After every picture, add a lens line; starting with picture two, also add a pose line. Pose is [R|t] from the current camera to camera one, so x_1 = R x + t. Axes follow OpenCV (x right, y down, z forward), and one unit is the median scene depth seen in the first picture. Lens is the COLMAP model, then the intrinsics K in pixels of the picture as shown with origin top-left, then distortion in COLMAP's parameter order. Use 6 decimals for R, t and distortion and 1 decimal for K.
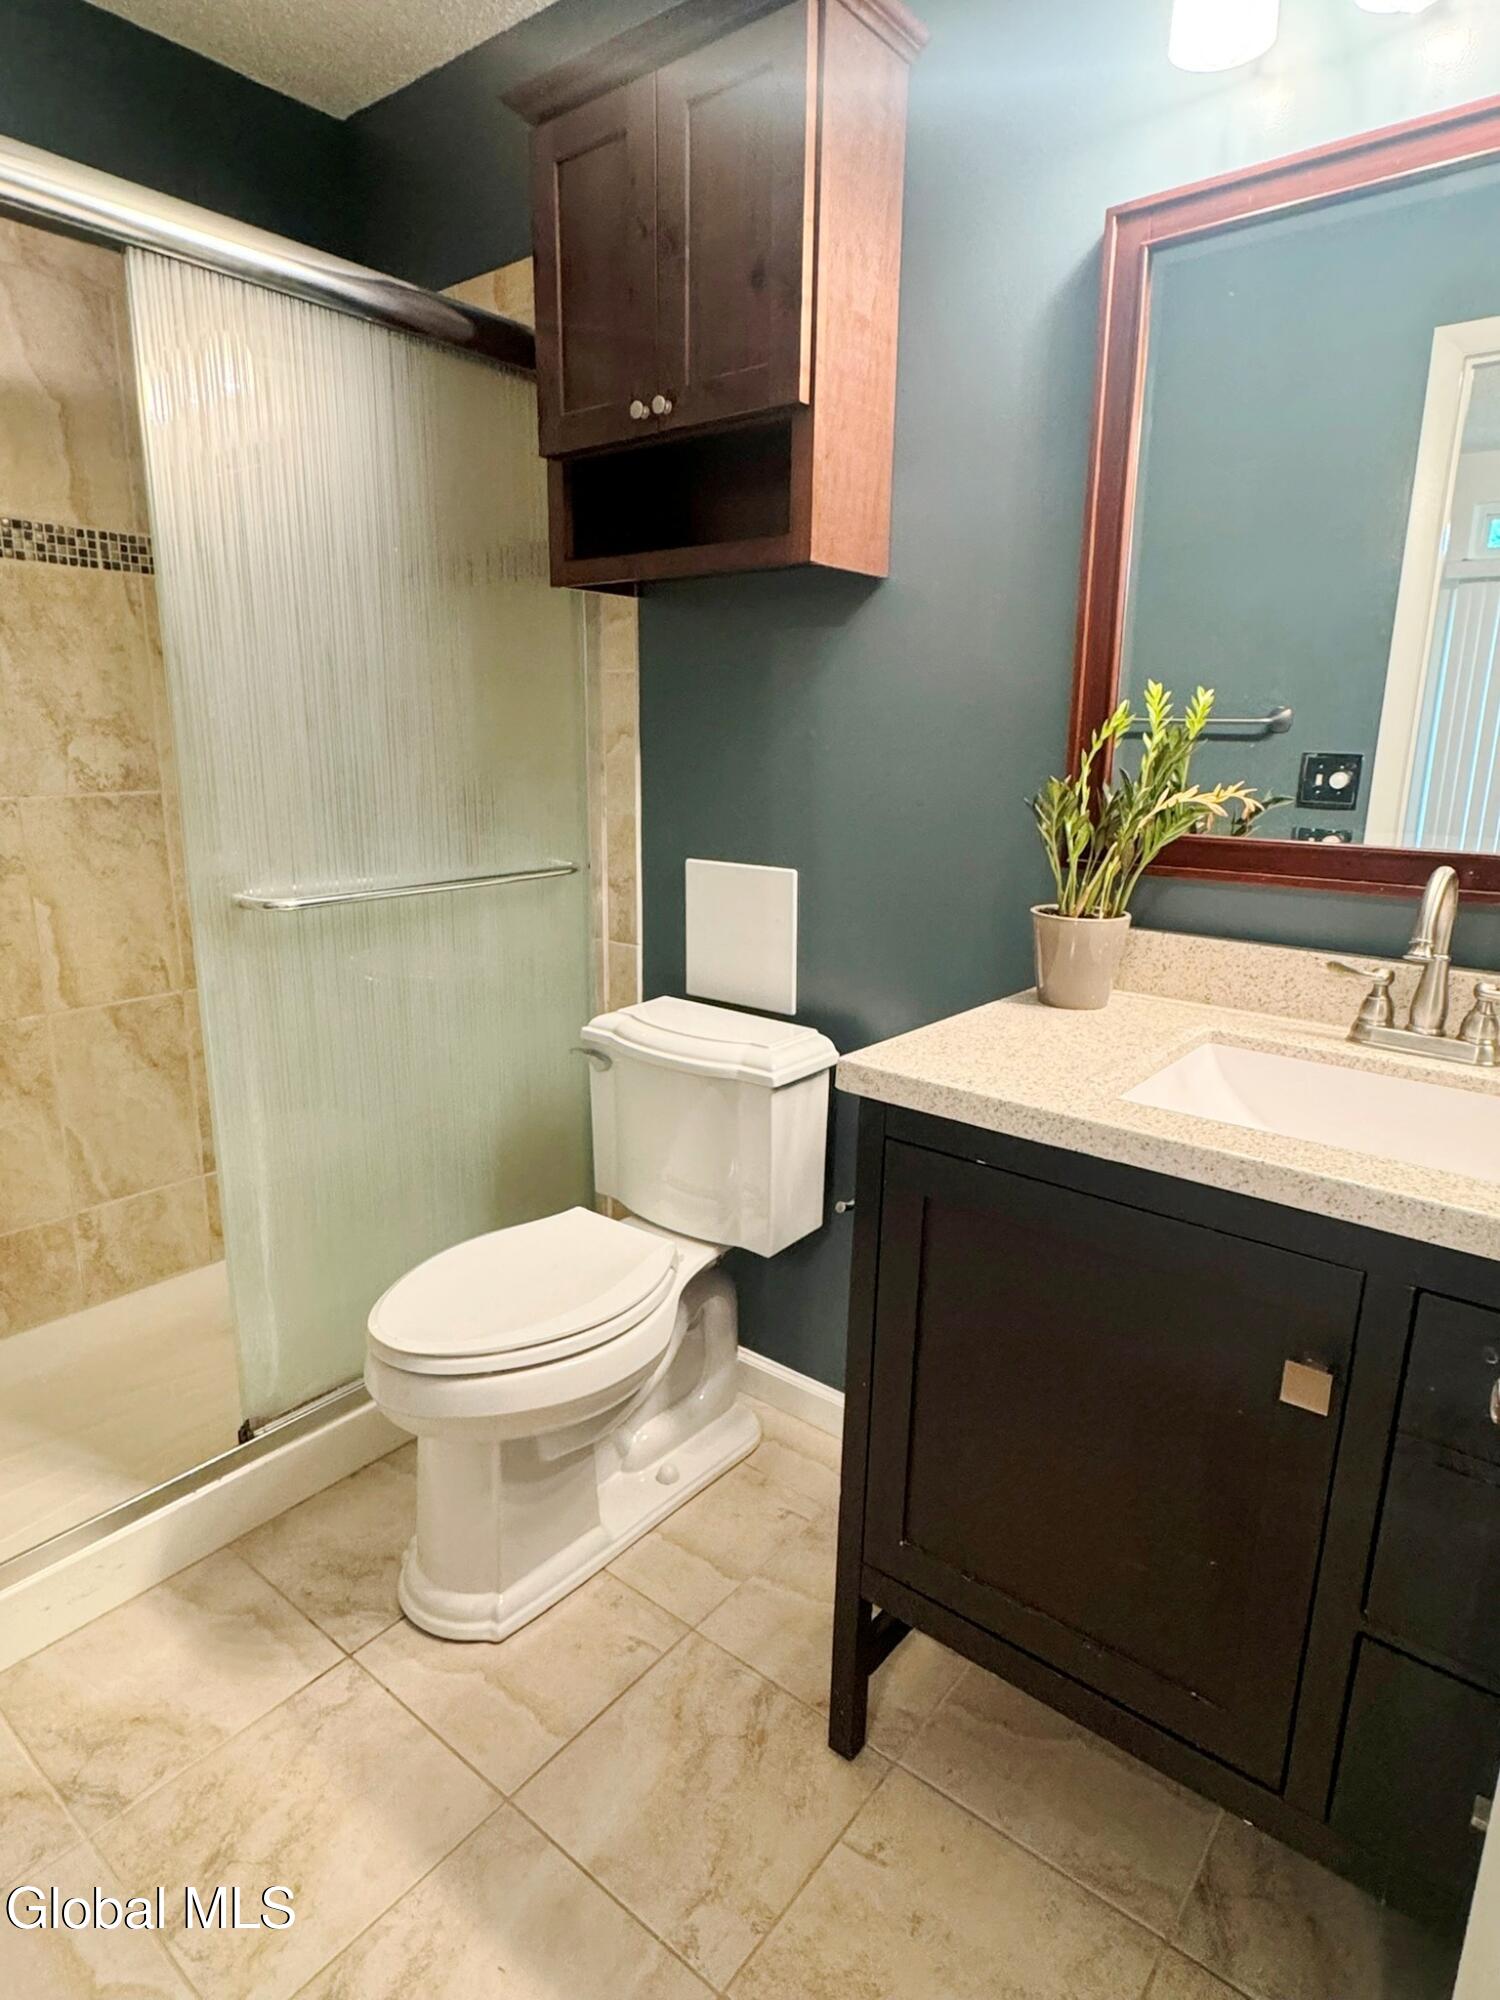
lens RADIAL K [[1121.5, 0, 746.7], [0, 1121.5, 1005.6], [0, 0, 1]] dist [-0.000858, 0.002665]
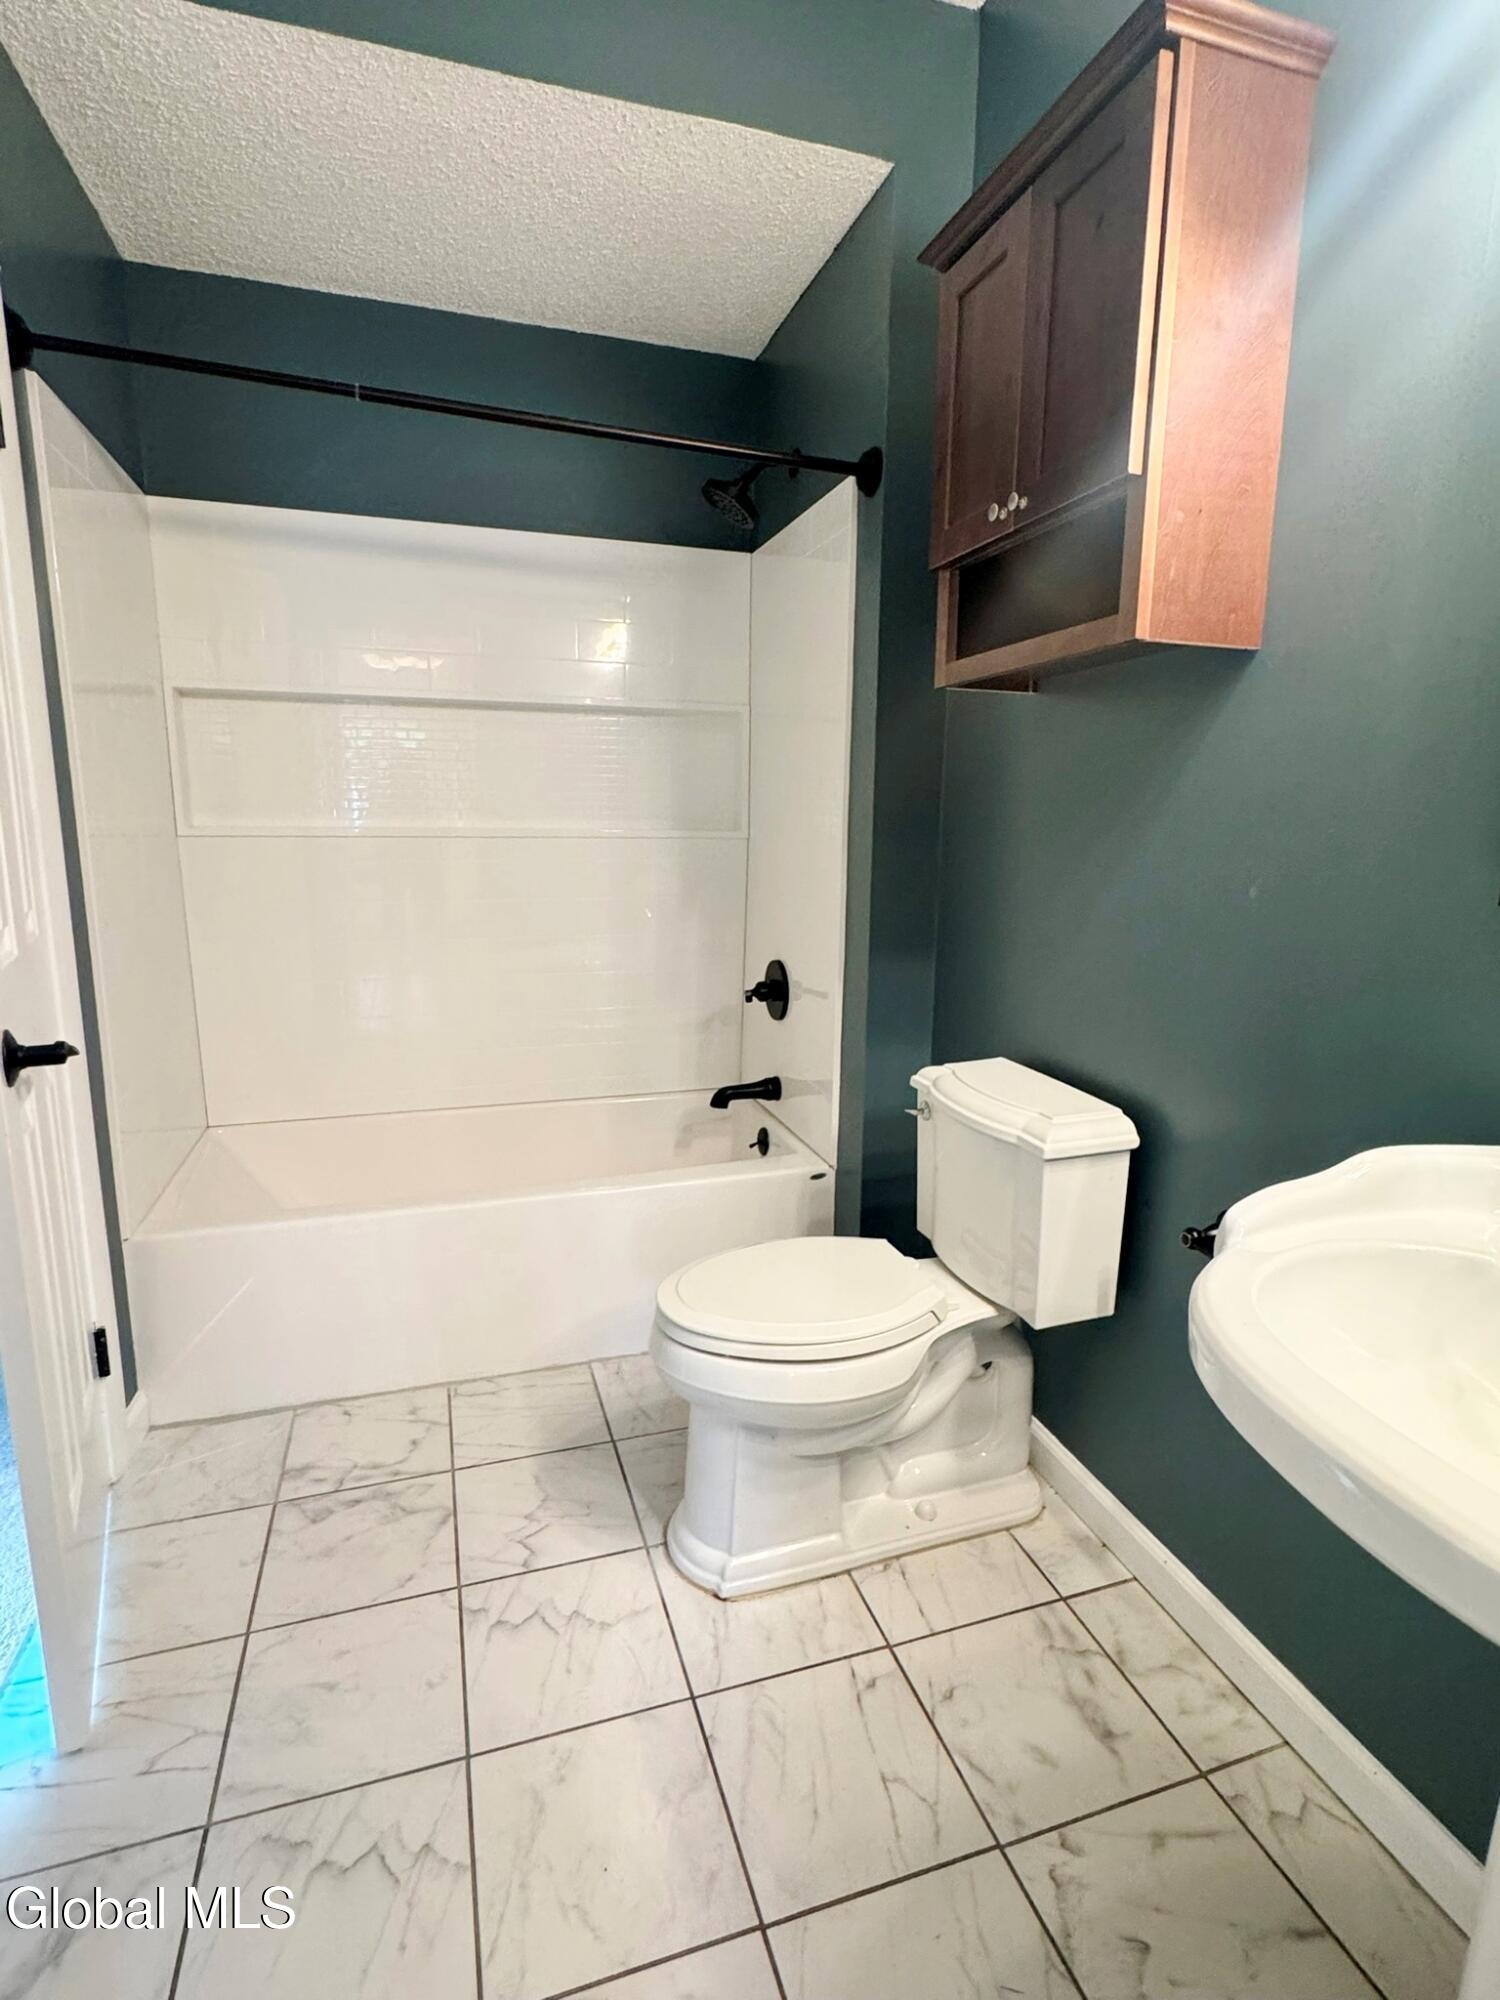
lens RADIAL K [[987.6, 0, 751.0], [0, 987.6, 995.9], [0, 0, 1]] dist [-0.004262, -0.000584]
pose [[0.841111, 0.092055, -0.532971, 0.239040], [-0.126247, 0.991605, -0.027966, -0.011601], [0.525923, 0.090808, 0.845671, 0.100563]]
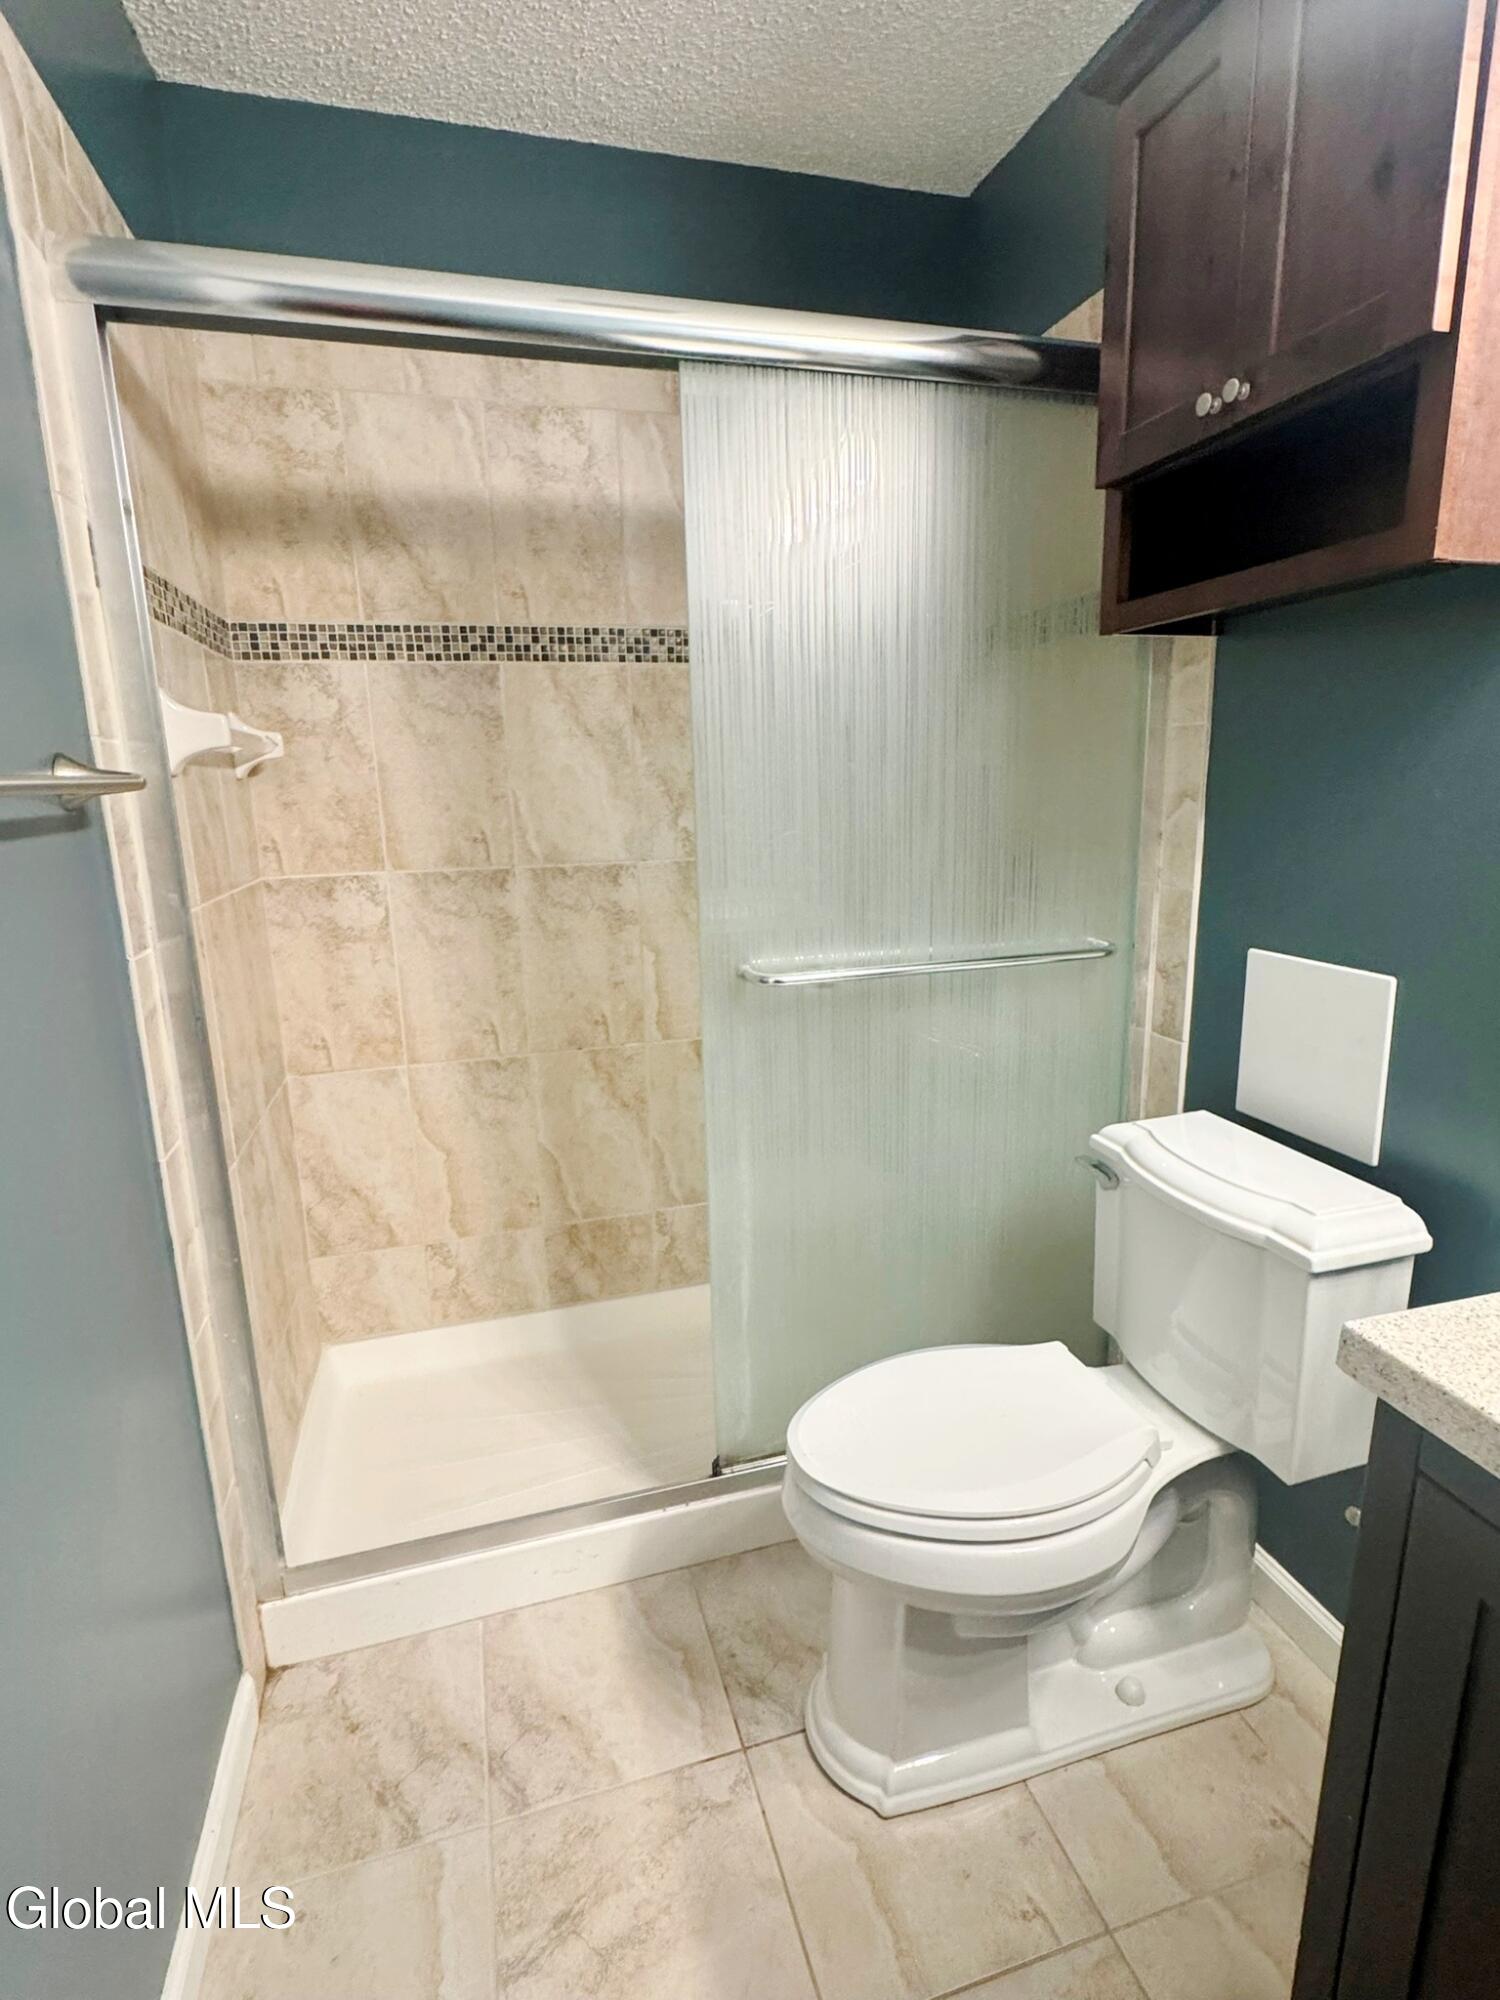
lens RADIAL K [[1001.6, 0, 753.3], [0, 1001.6, 1001.9], [0, 0, 1]] dist [0.000959, -0.001250]
pose [[0.819270, 0.094451, -0.565575, 0.073127], [-0.103804, 0.994474, 0.015712, -0.072133], [0.563934, 0.045837, 0.824547, 0.213851]]
